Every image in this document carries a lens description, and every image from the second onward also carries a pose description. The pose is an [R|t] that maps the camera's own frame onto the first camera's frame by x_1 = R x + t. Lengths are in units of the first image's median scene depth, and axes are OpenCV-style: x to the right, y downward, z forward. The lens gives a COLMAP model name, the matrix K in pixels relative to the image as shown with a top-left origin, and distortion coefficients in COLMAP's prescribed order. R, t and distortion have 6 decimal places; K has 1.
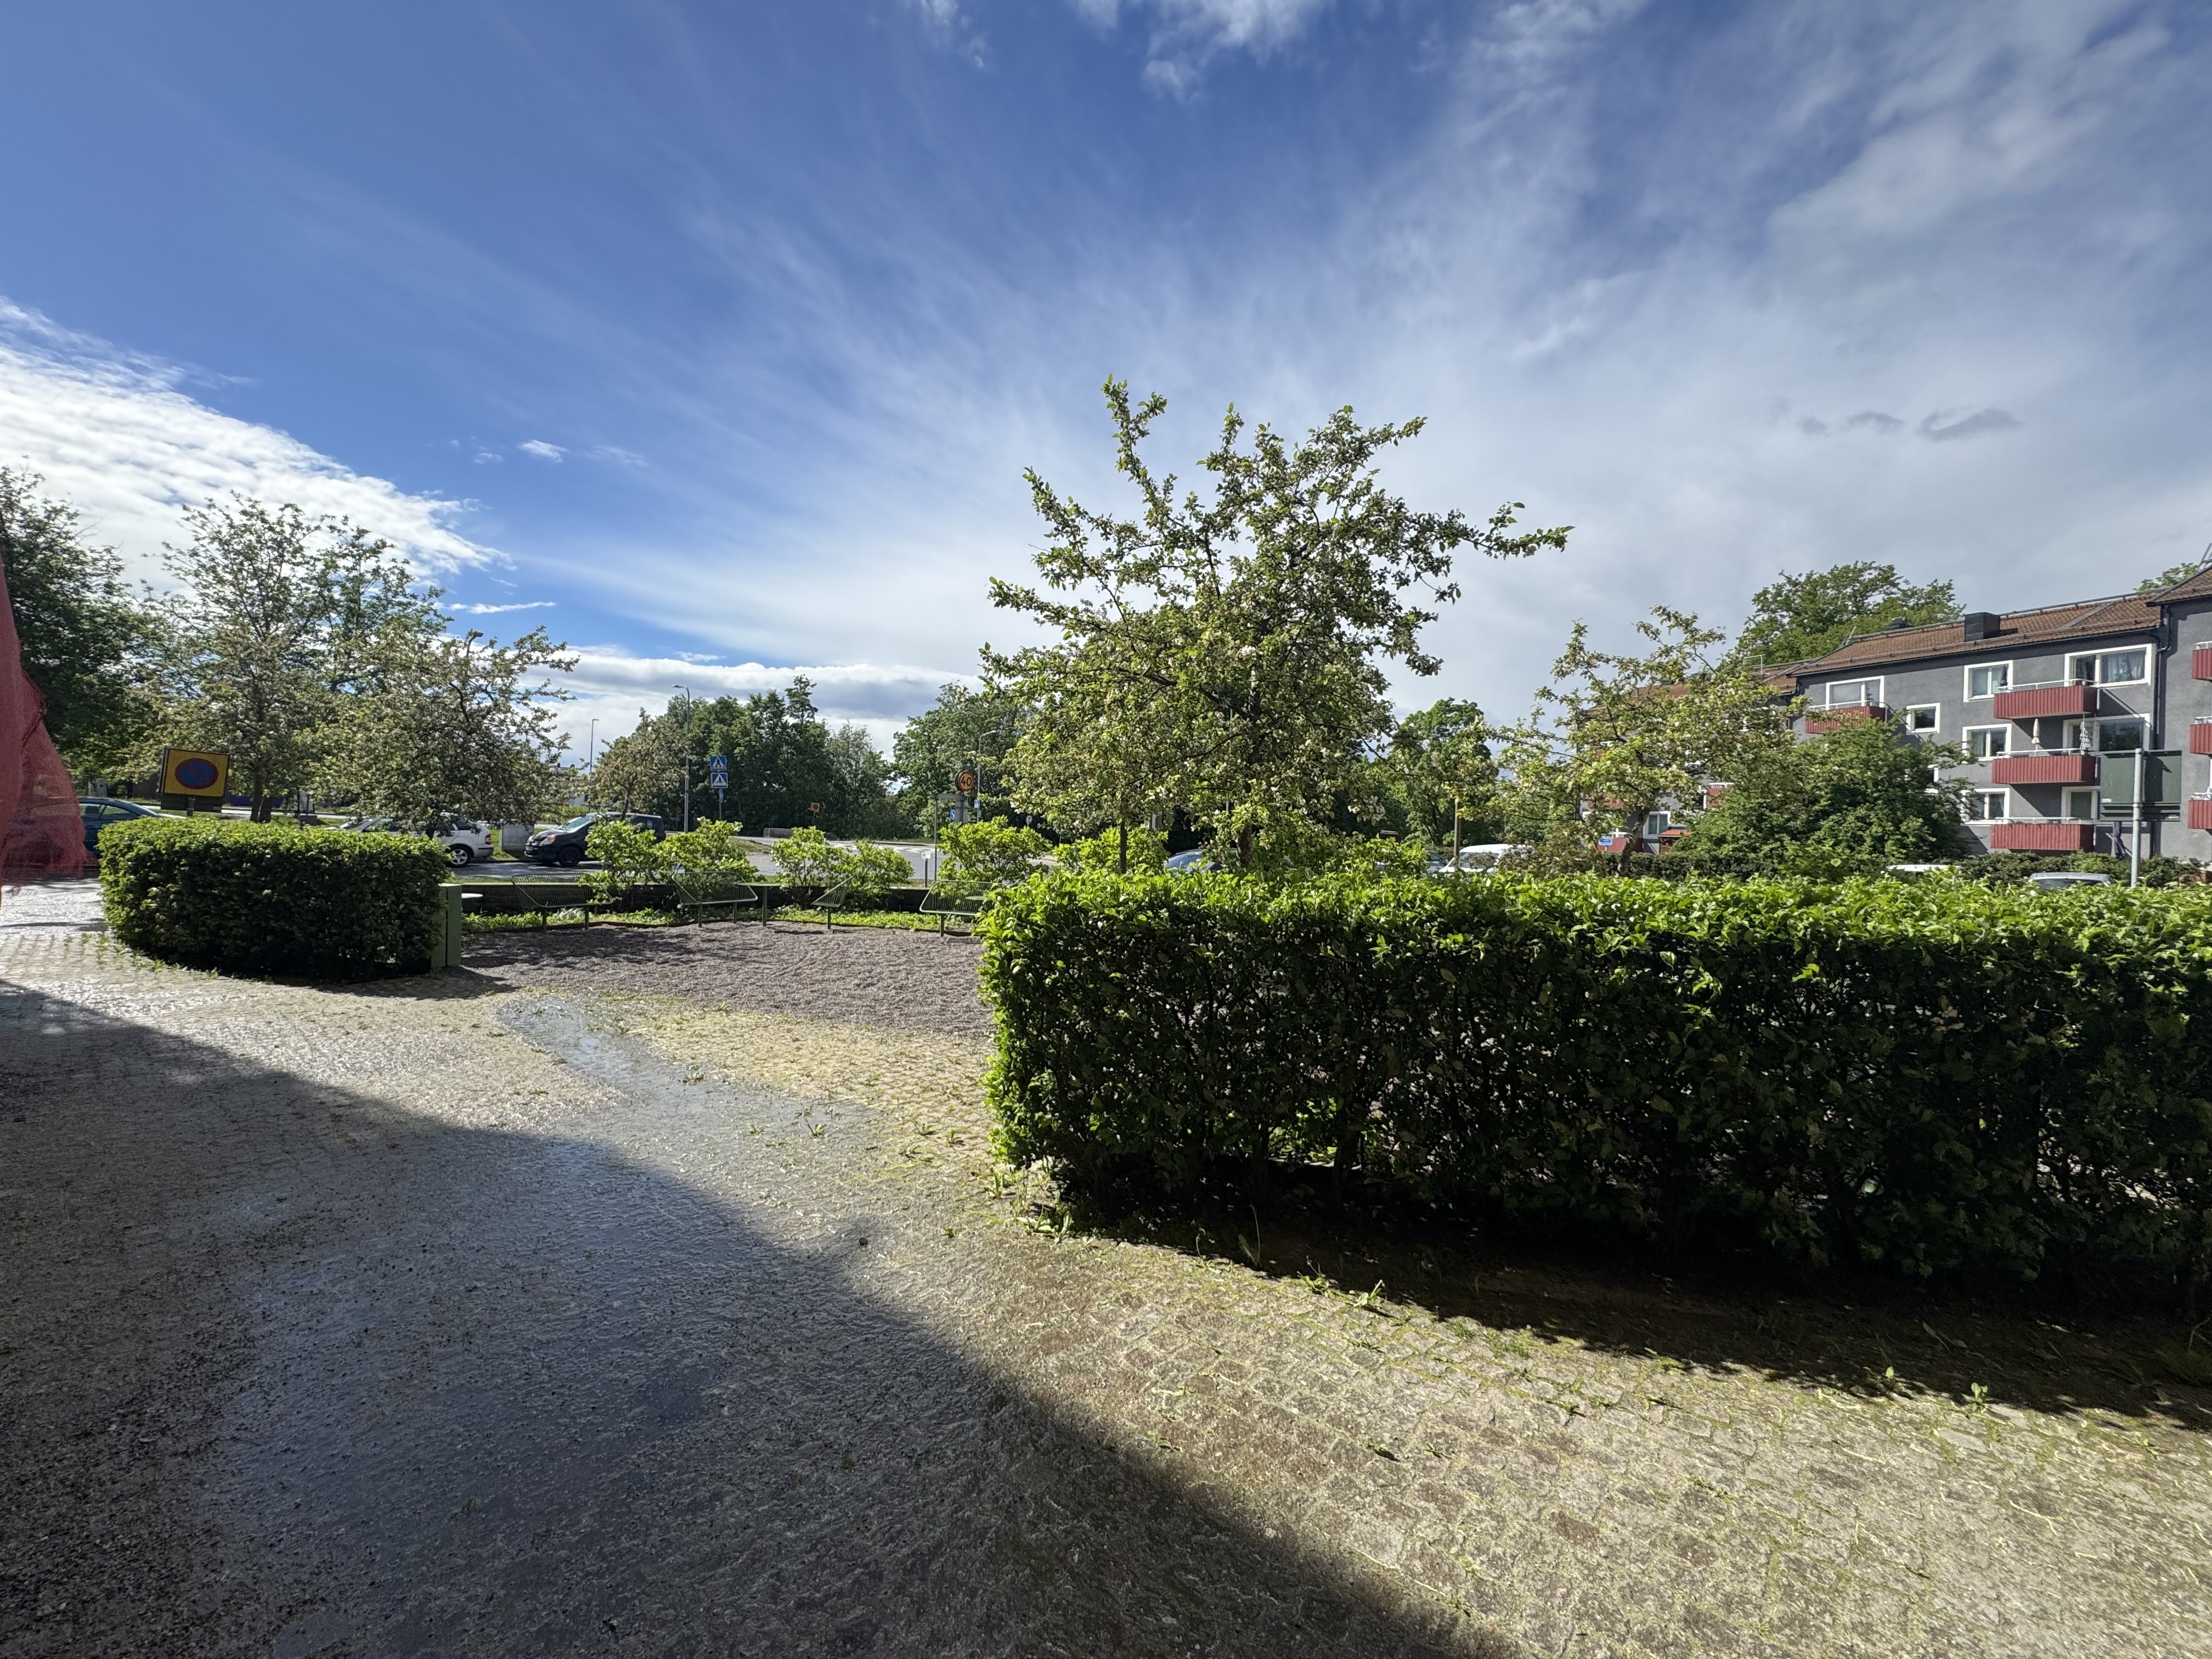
lens RADIAL K [[880.3, 0, 1069.6], [0, 880.3, 793.5], [0, 0, 1]] dist [-0.023523, -0.000077]
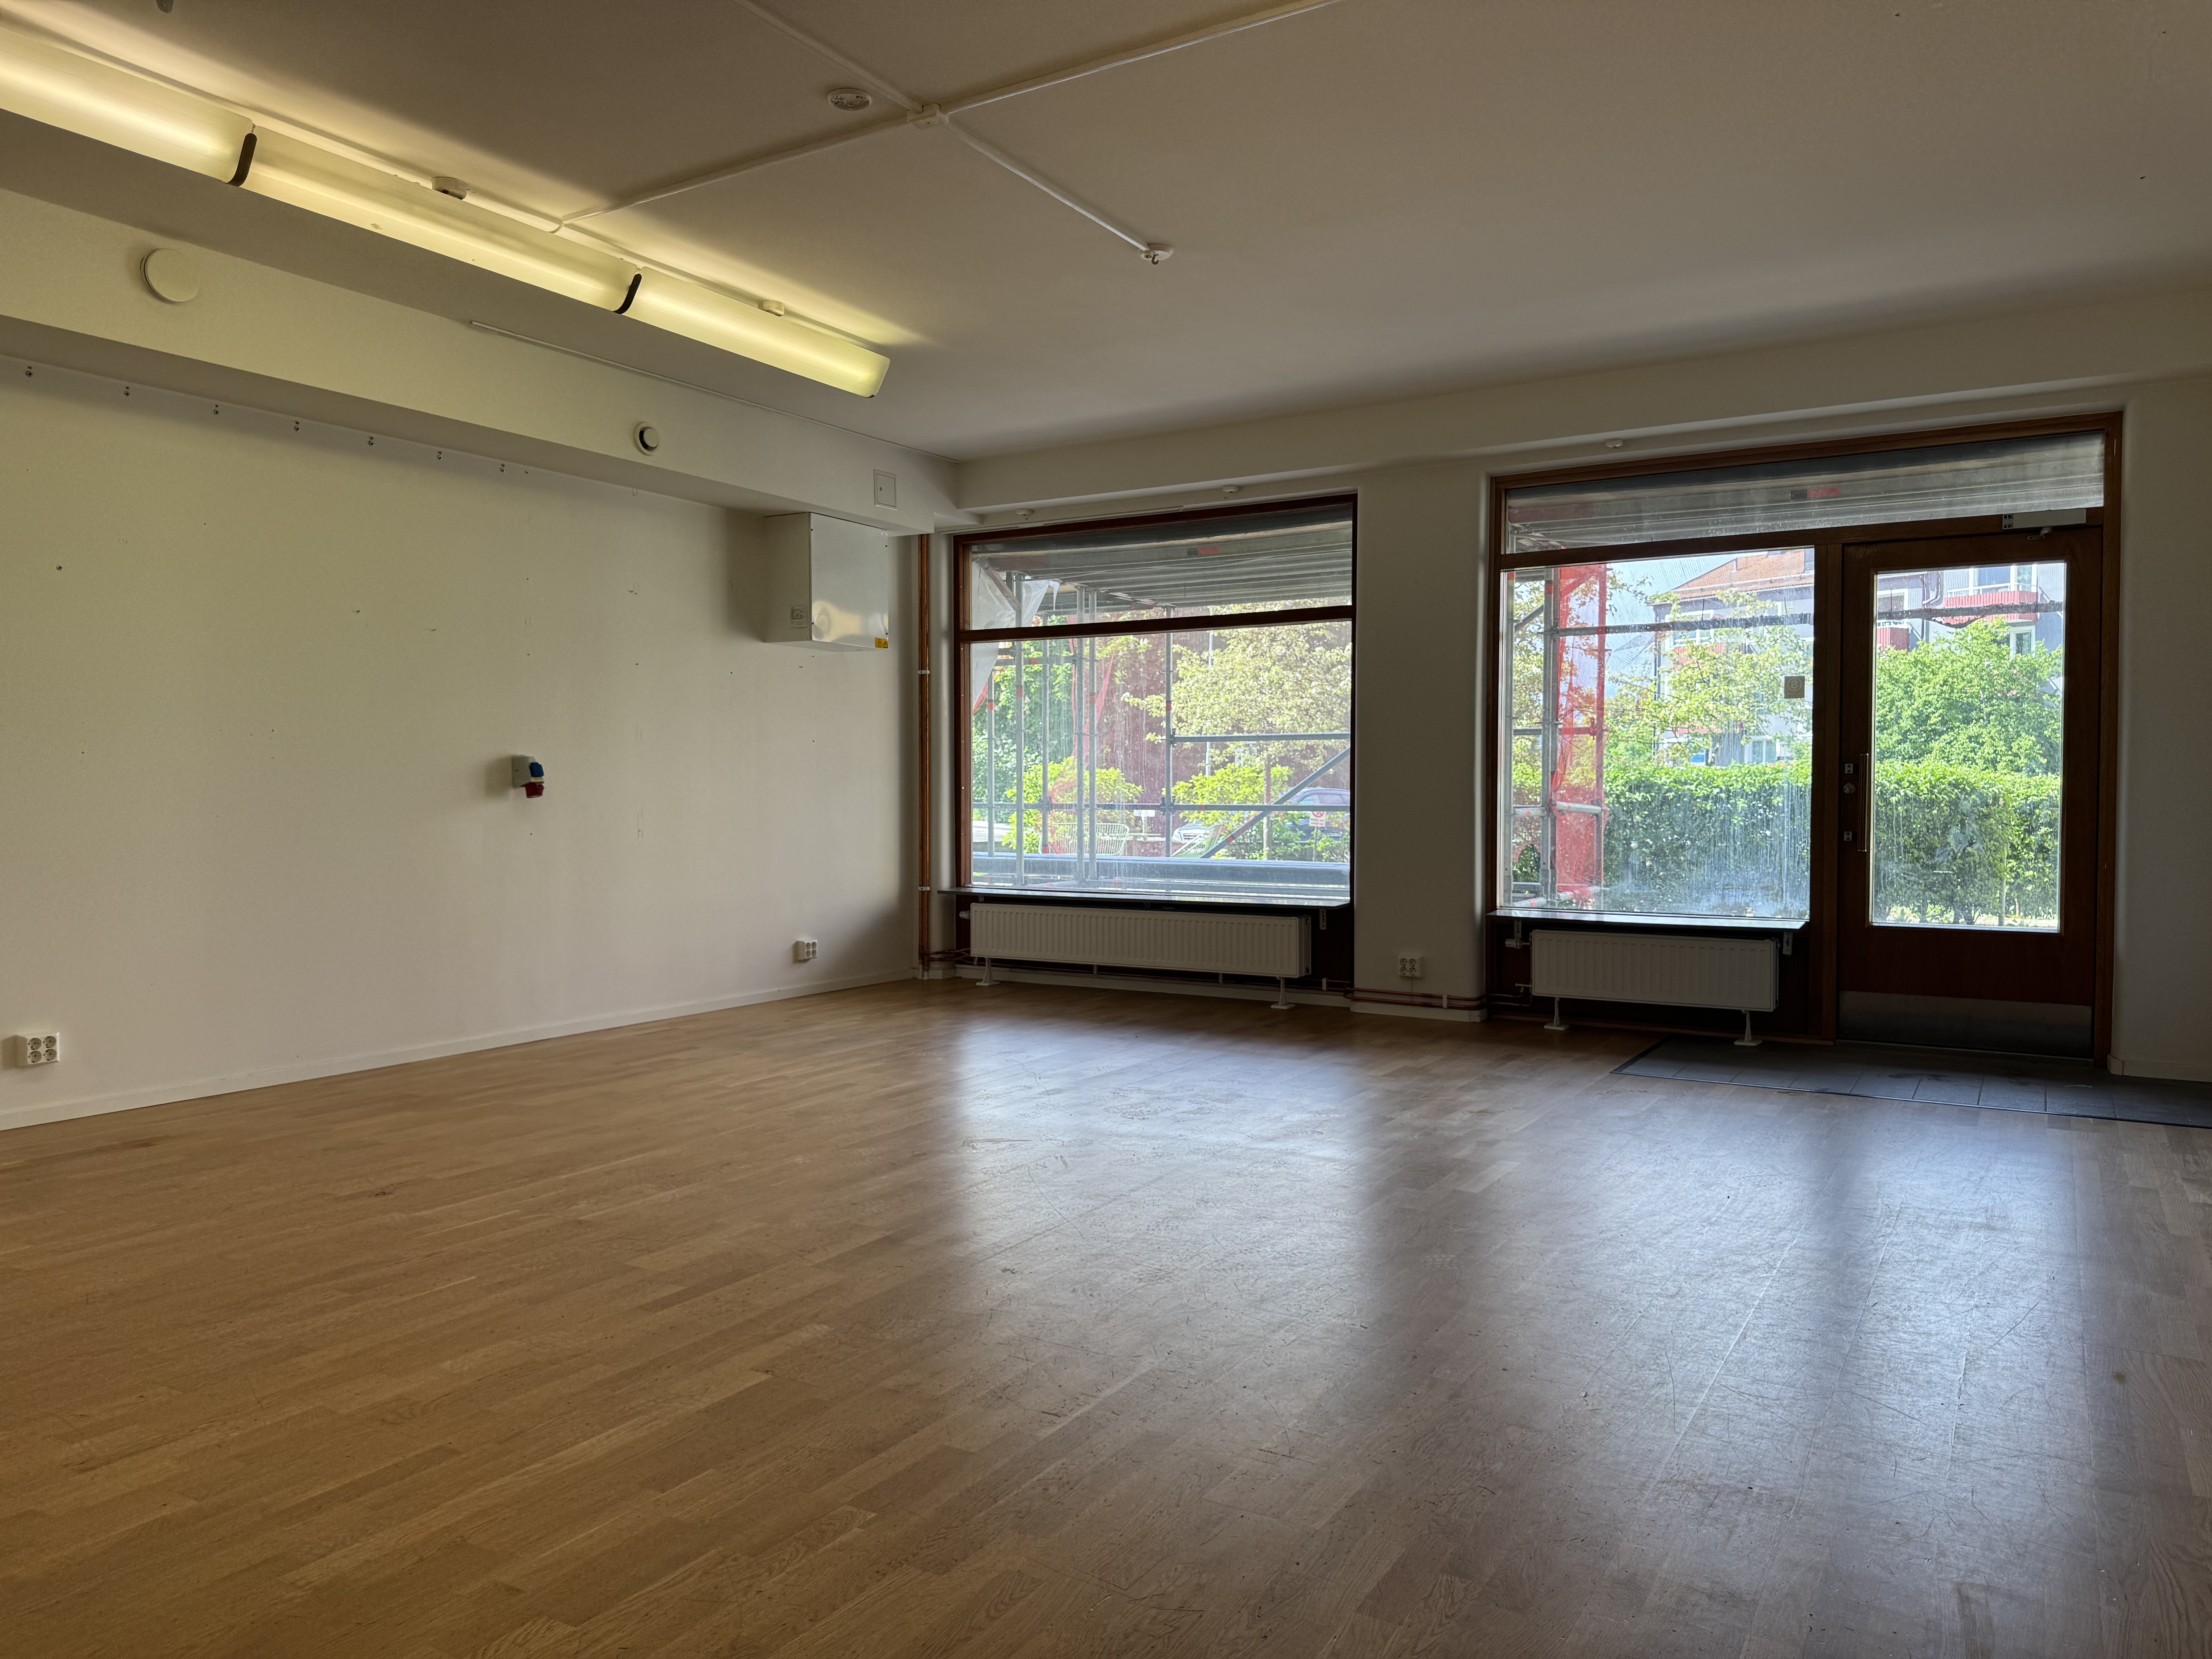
lens RADIAL K [[1547.2, 0, 1106.0], [0, 1547.2, 829.5], [0, 0, 1]] dist [0.117897, -0.178311]
pose [[0.980823, -0.032400, 0.192190, -0.228939], [0.019326, 0.997394, 0.069514, -0.005595], [-0.193942, -0.064467, 0.978893, -0.368179]]
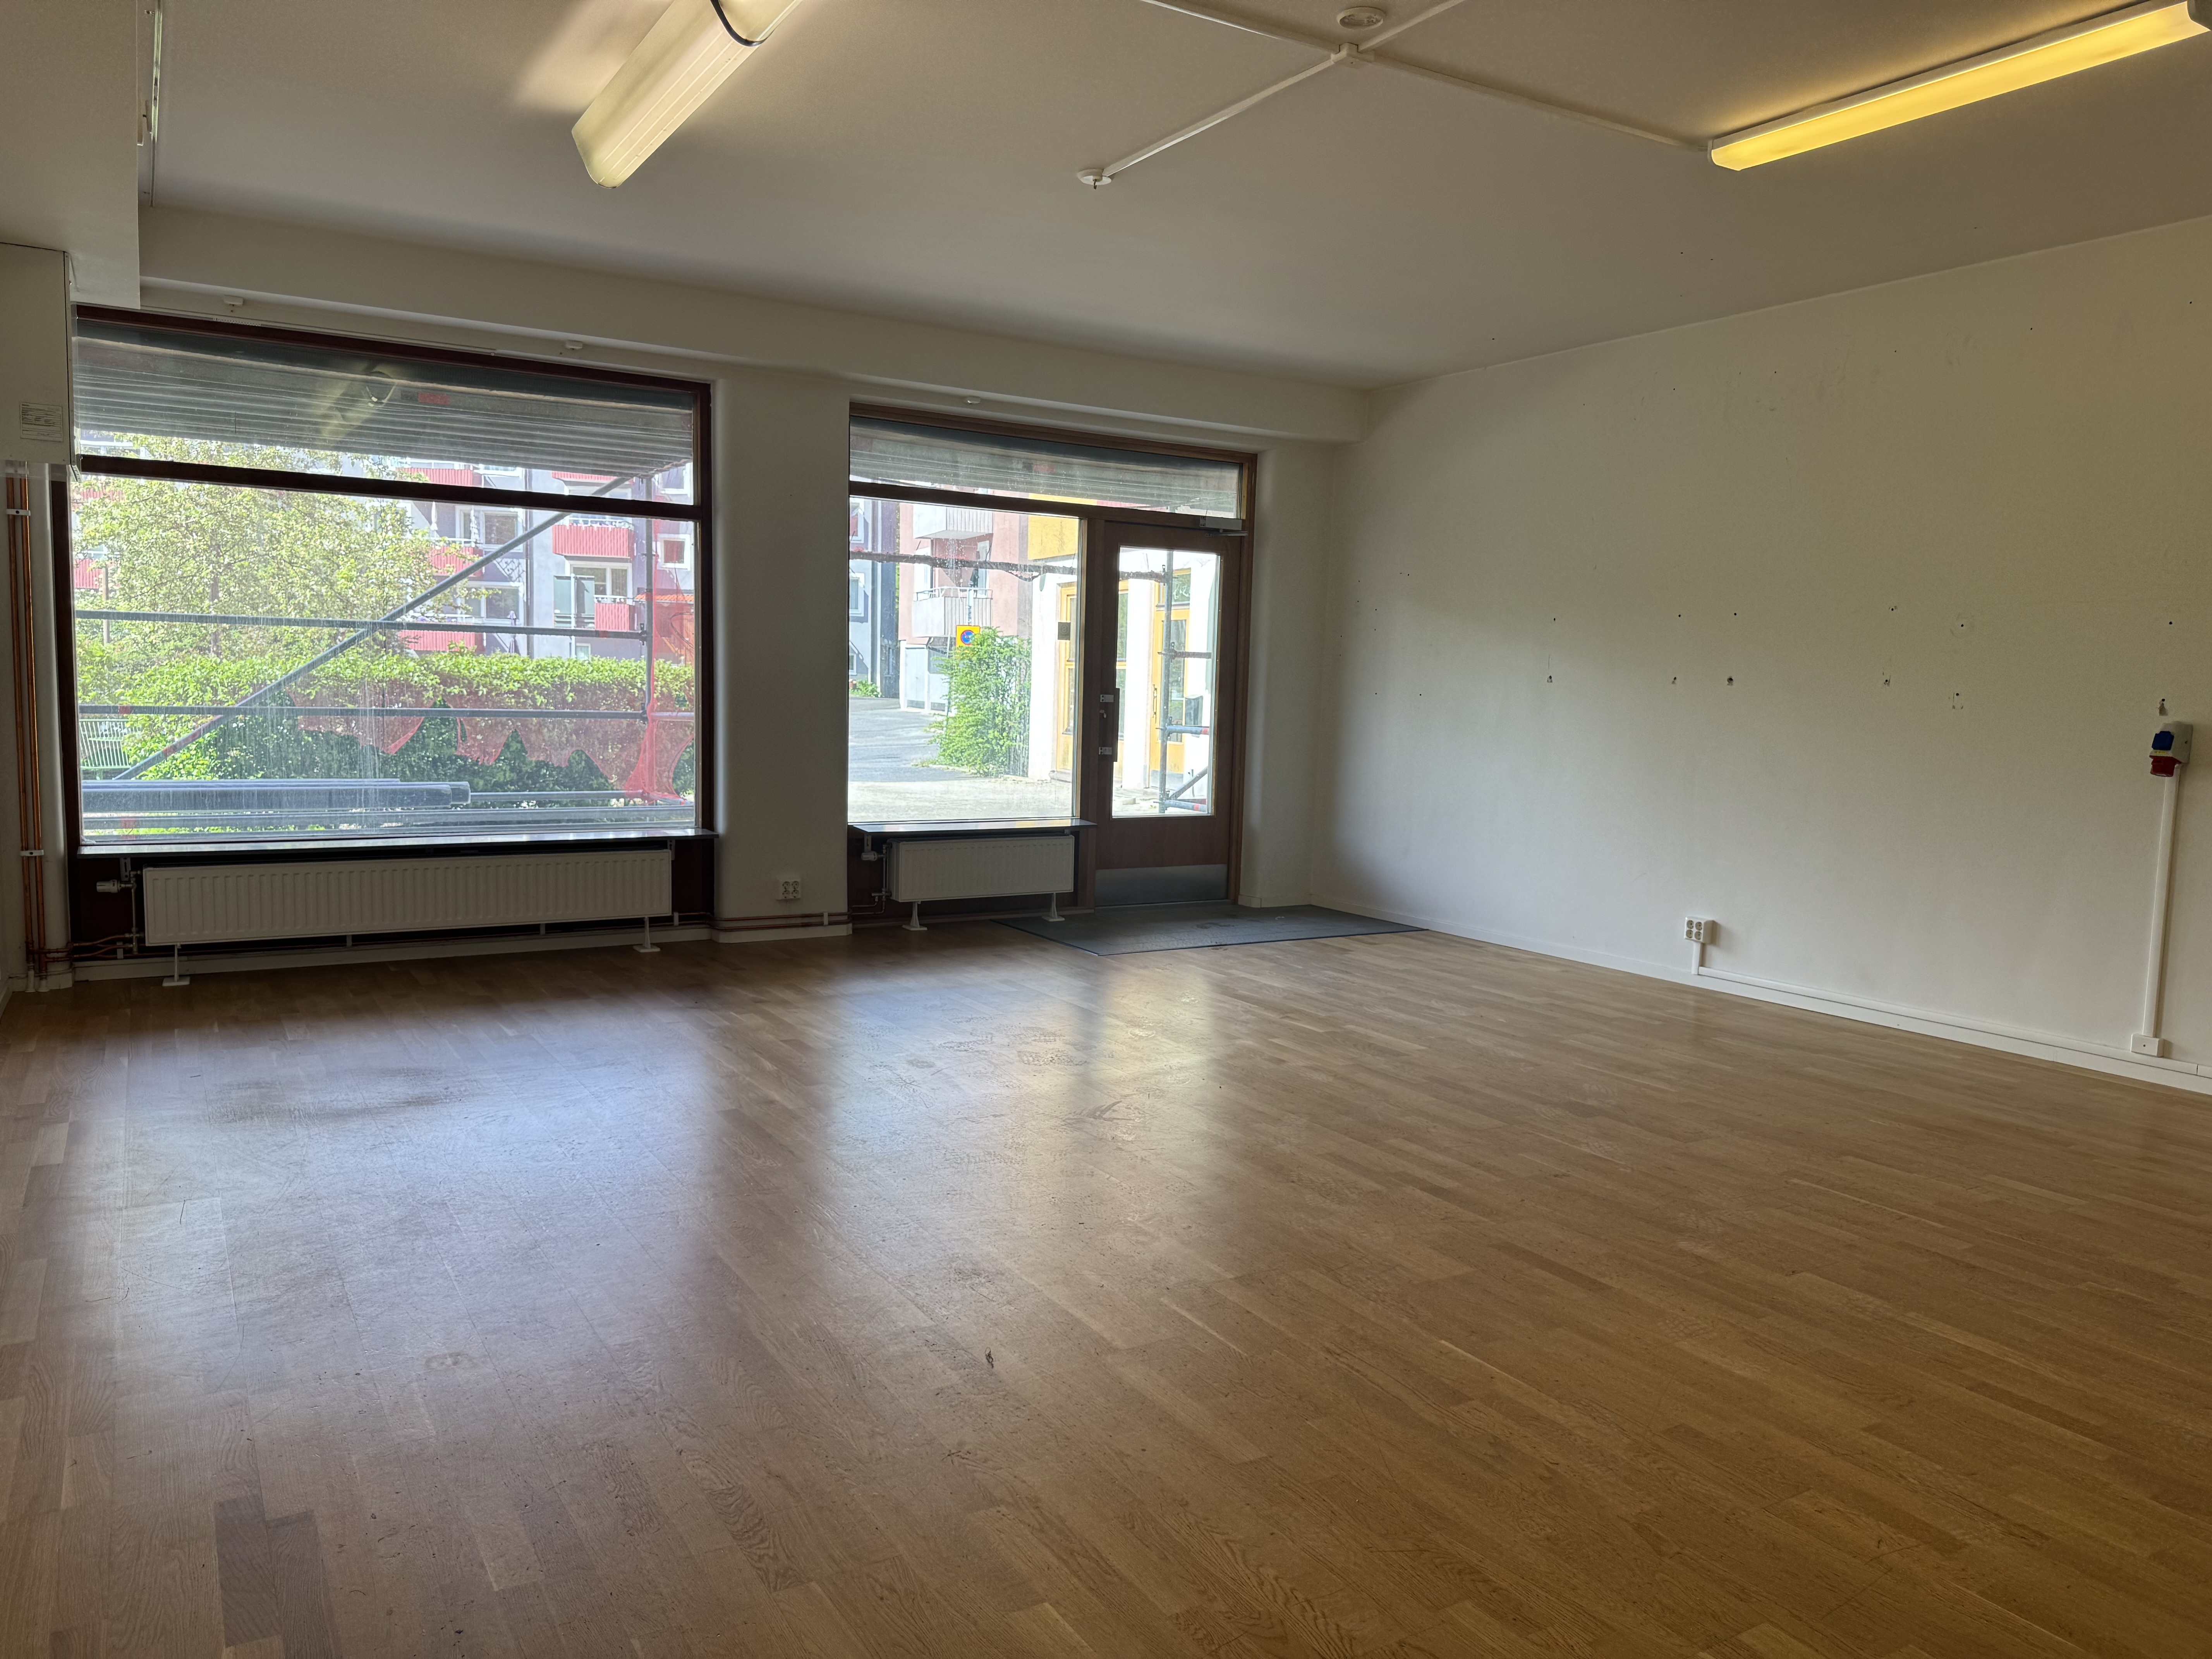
lens RADIAL K [[1547.2, 0, 1106.0], [0, 1547.2, 829.5], [0, 0, 1]] dist [0.117897, -0.178311]
pose [[0.281415, -0.112254, 0.952998, -0.391007], [-0.056826, 0.989442, 0.133327, -0.012002], [-0.957902, -0.091675, 0.272064, -0.214958]]
